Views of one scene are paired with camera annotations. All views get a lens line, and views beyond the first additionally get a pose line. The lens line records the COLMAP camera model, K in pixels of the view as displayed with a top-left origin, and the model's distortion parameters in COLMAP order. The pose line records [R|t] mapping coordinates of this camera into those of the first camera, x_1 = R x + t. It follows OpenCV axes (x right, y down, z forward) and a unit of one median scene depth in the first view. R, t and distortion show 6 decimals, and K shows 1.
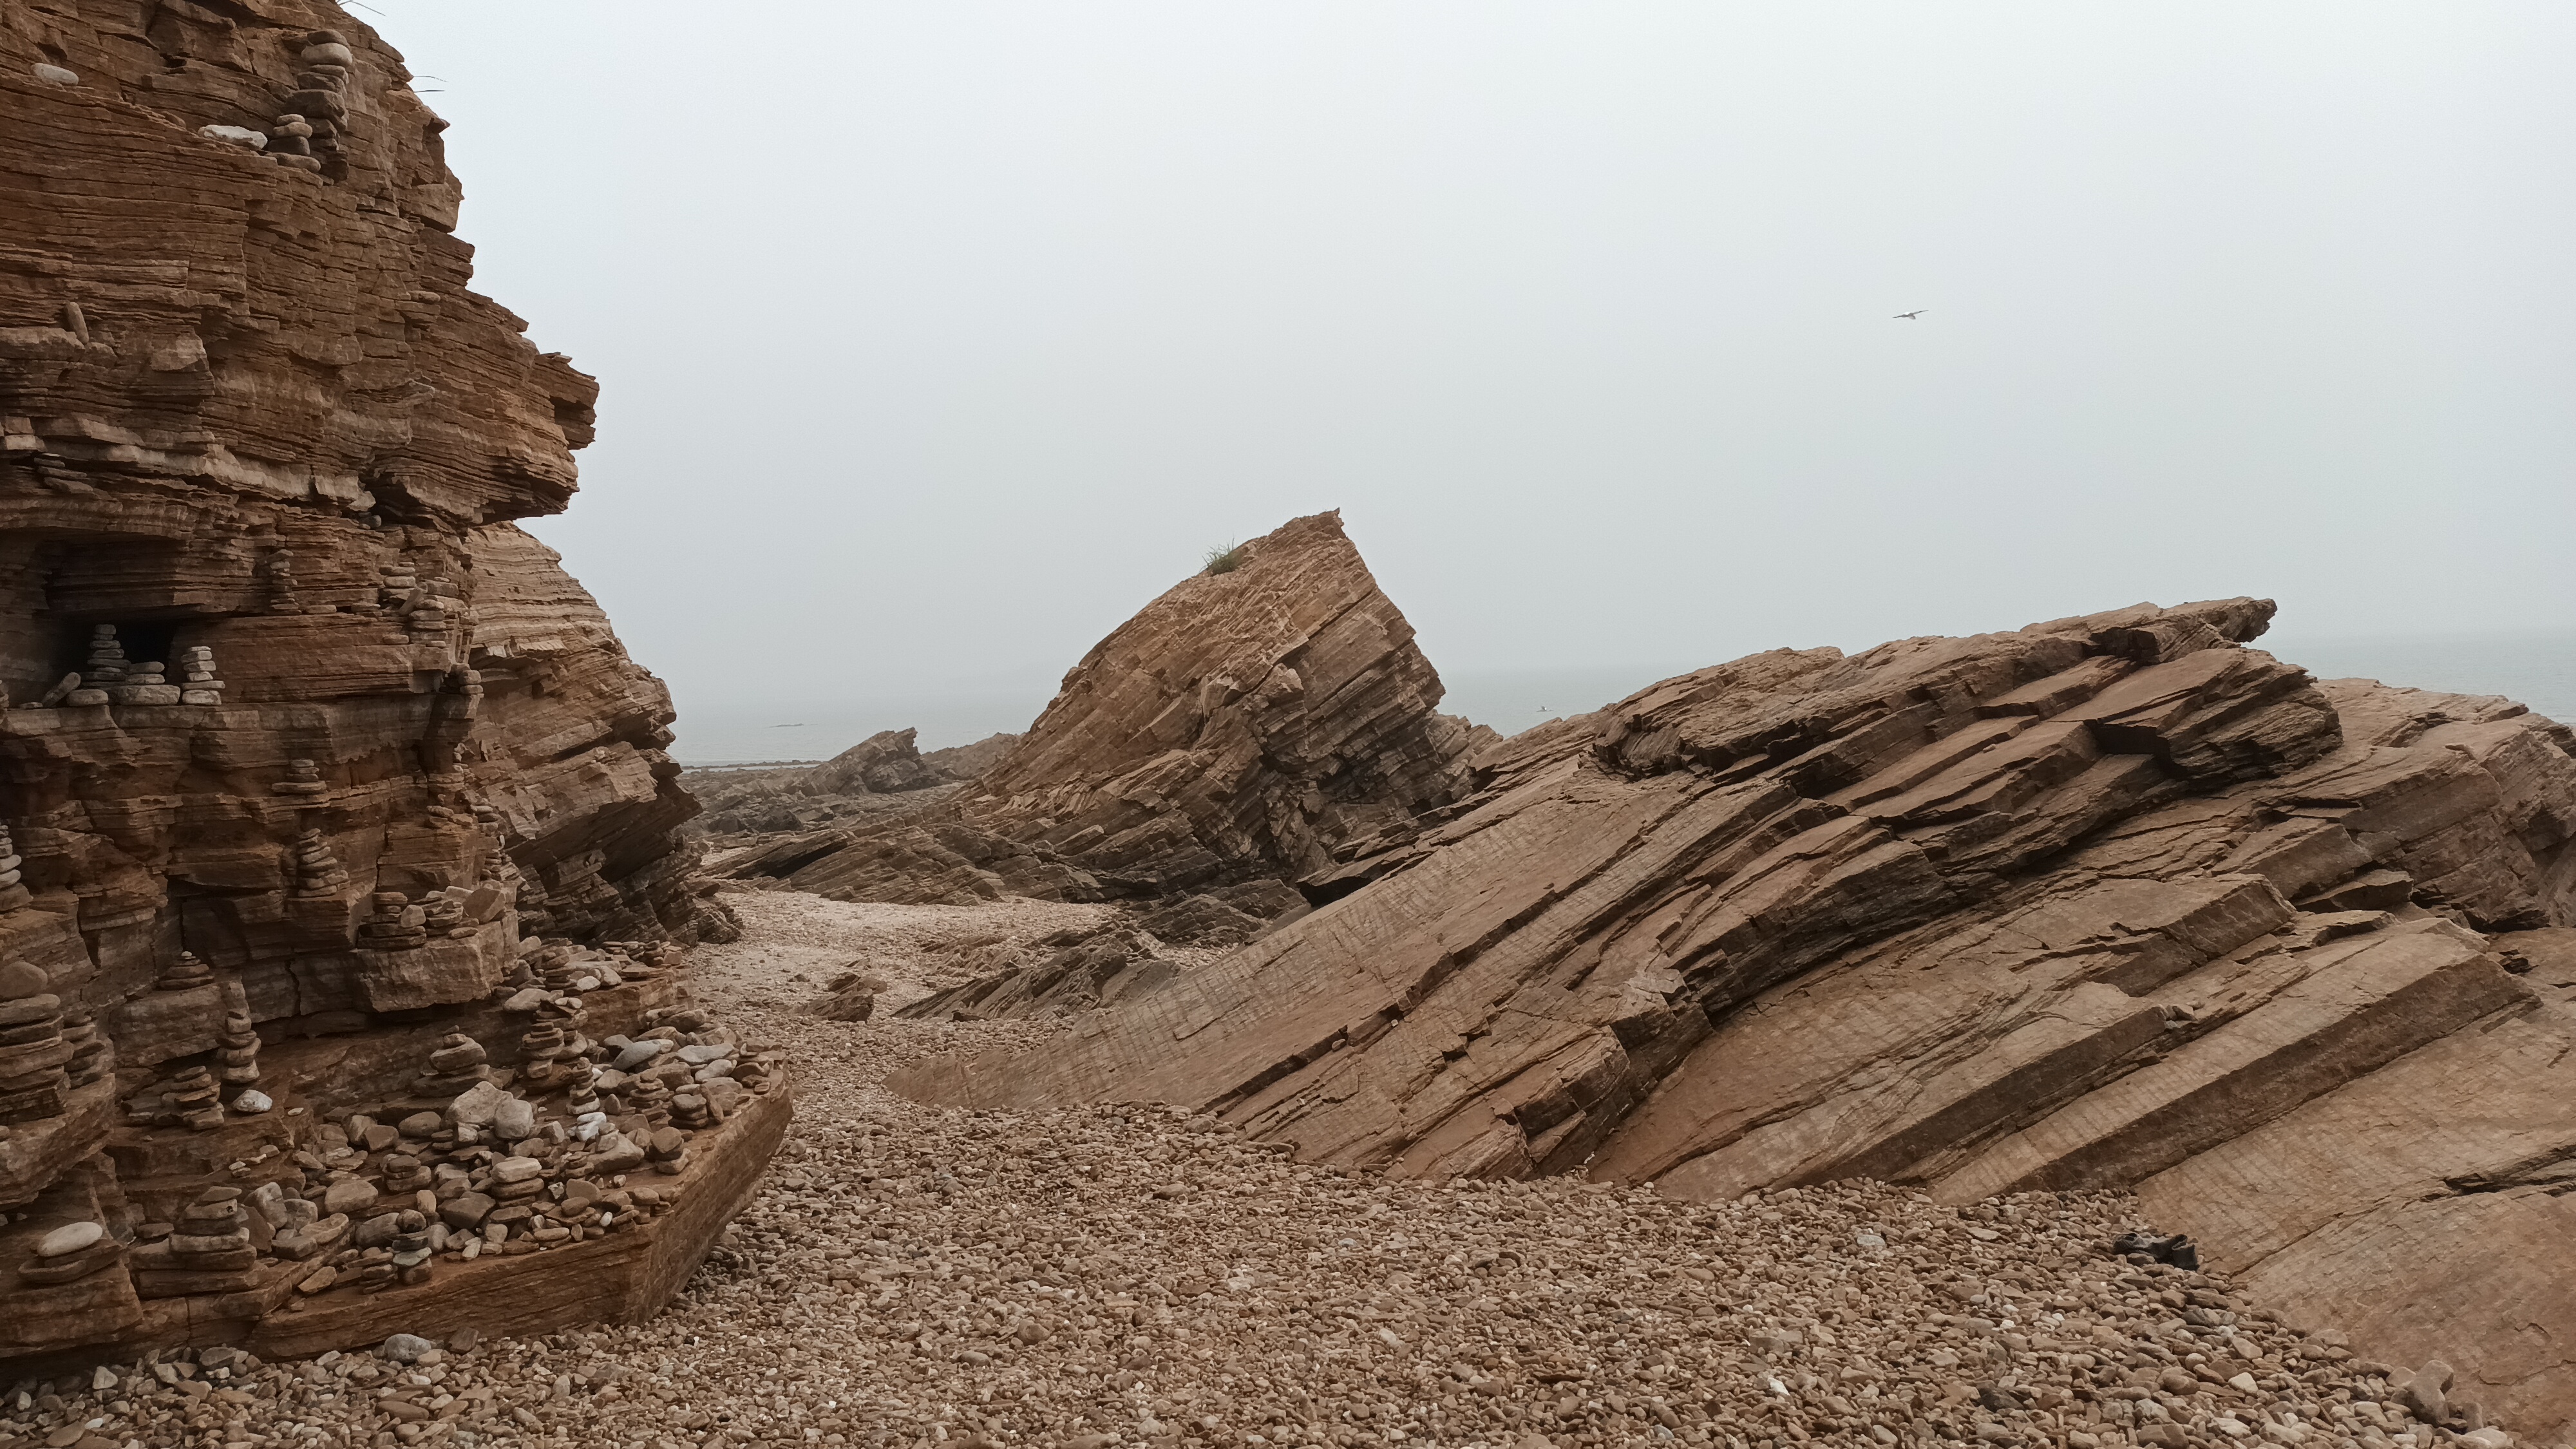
lens RADIAL K [[1849.3, 0, 1287.9], [0, 1849.3, 729.7], [0, 0, 1]] dist [-0.013957, -0.010945]
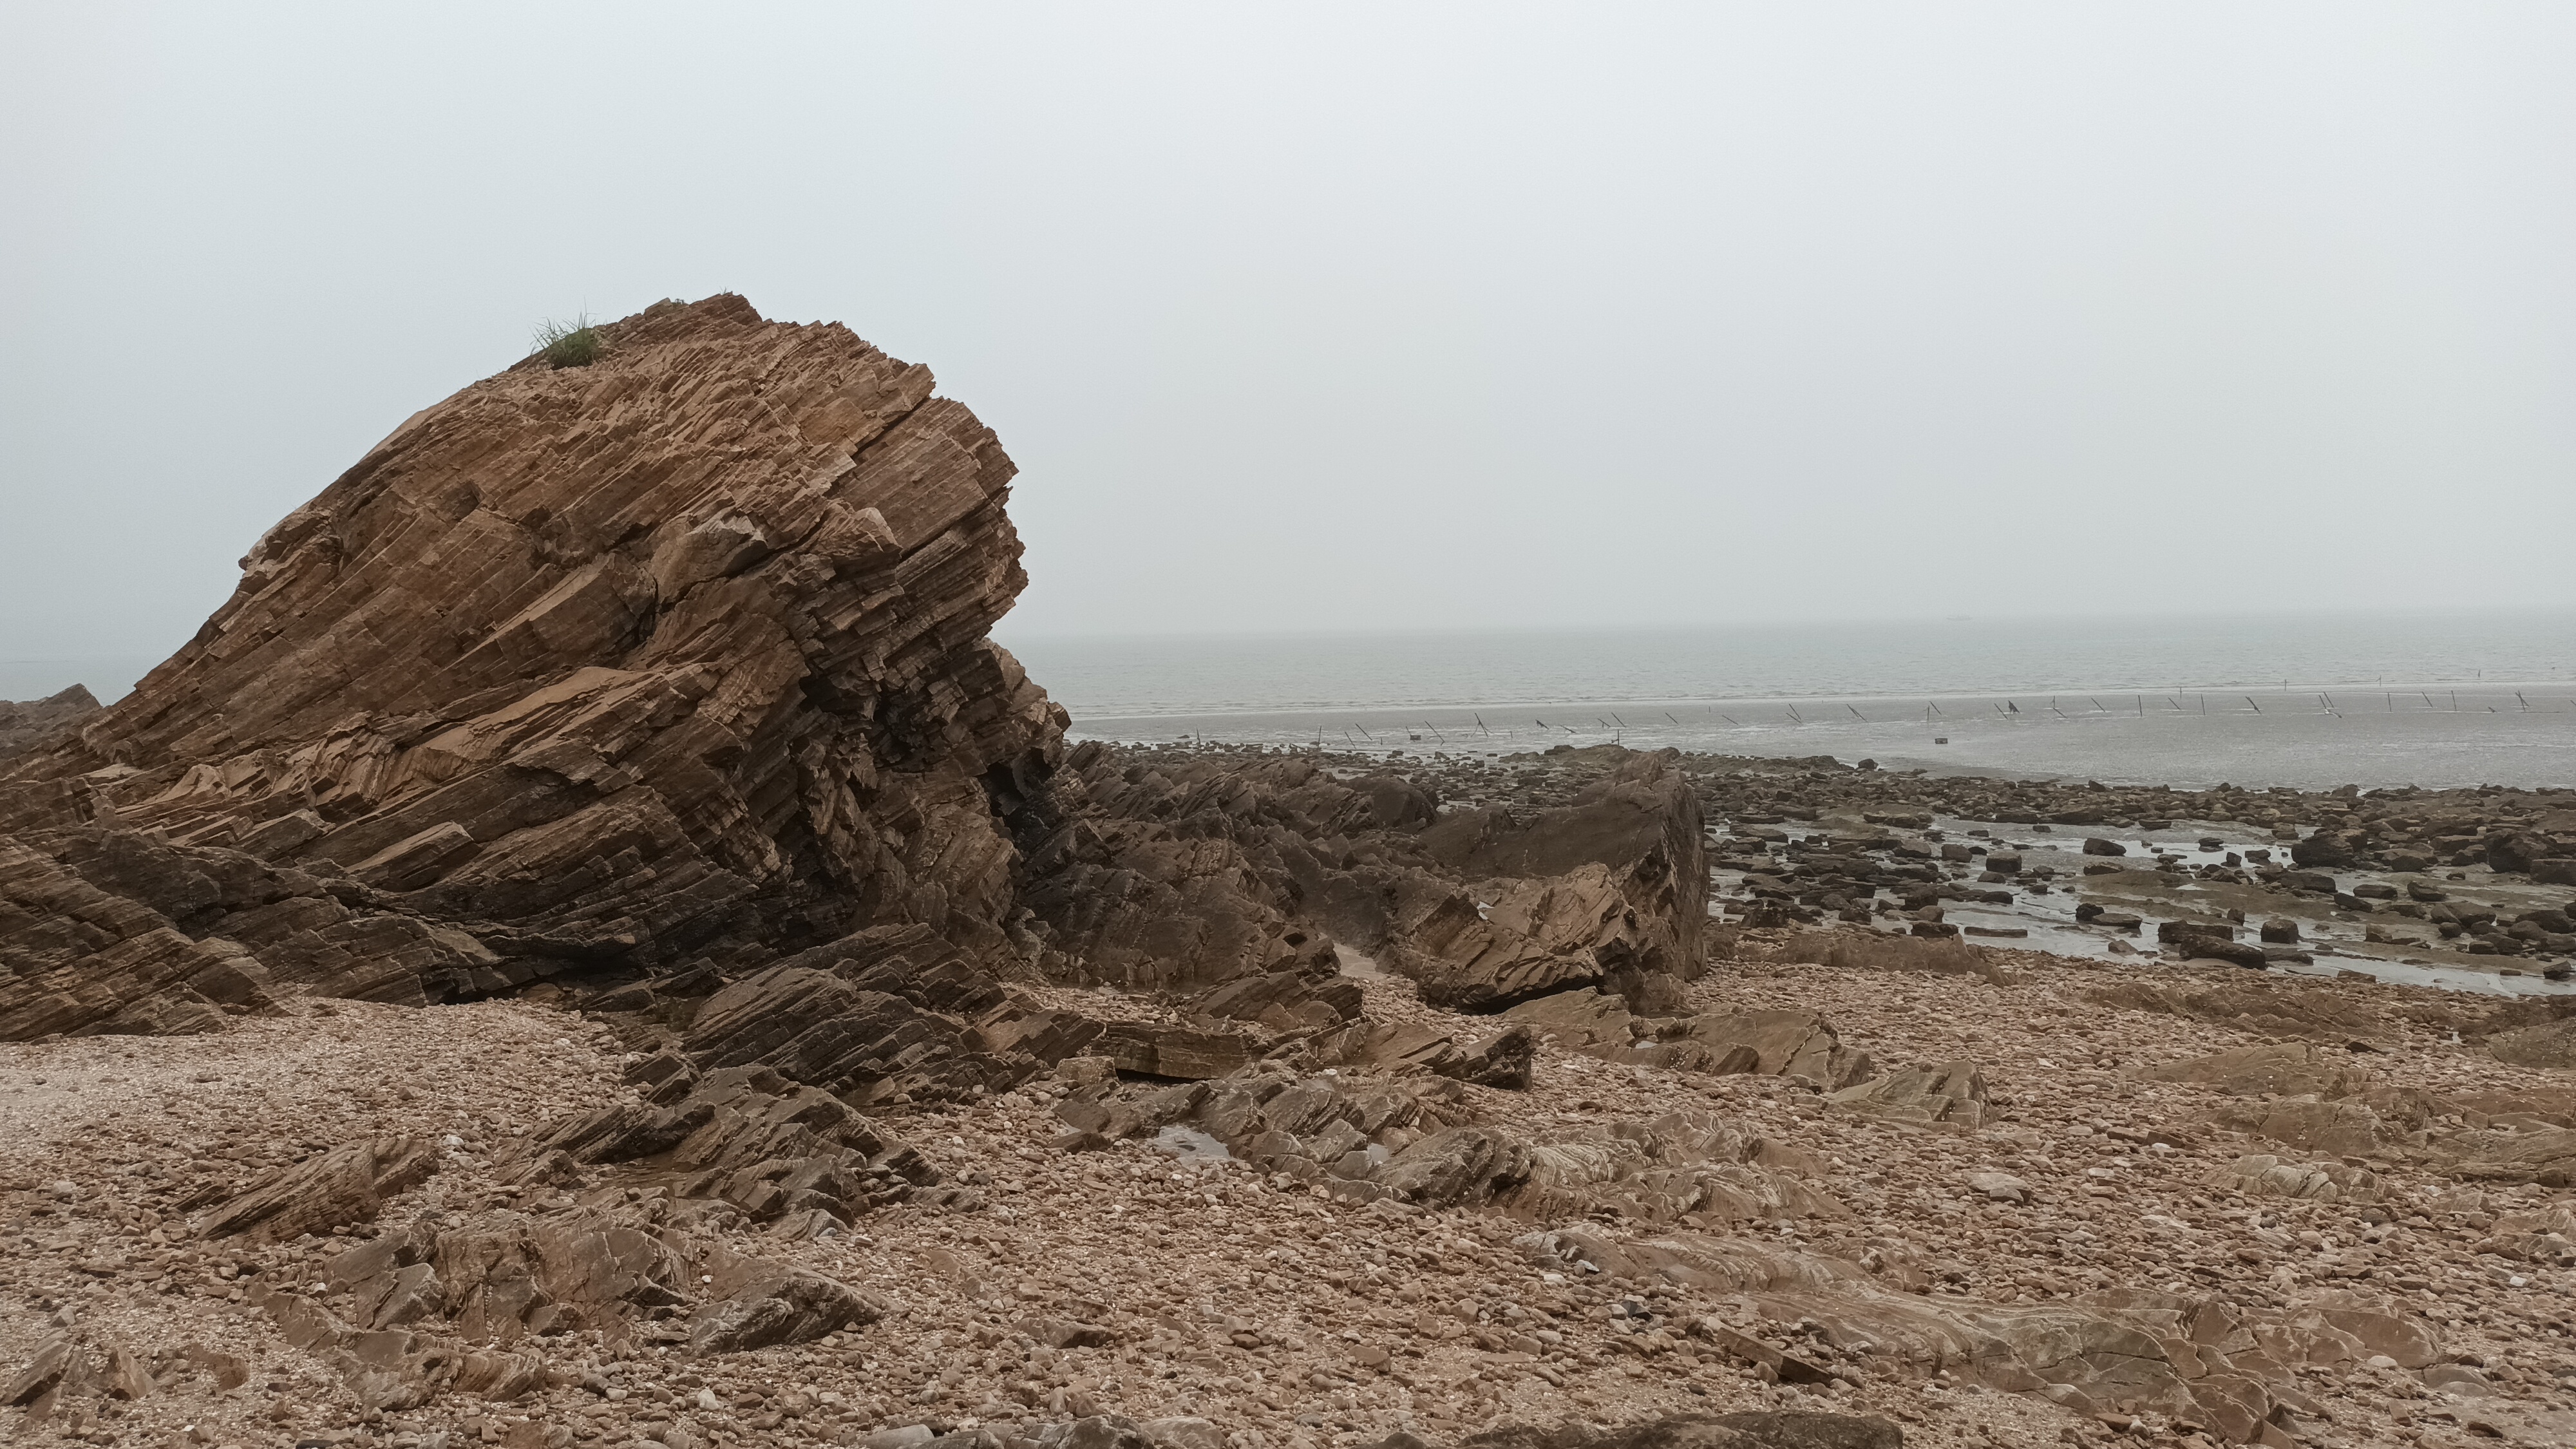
lens RADIAL K [[1849.3, 0, 1288.7], [0, 1849.3, 723.1], [0, 0, 1]] dist [-0.013957, -0.010945]
pose [[0.868566, 0.000810, 0.495573, -0.147286], [-0.003729, 0.999981, 0.004902, 0.023273], [-0.495559, -0.006106, 0.868553, 0.485970]]
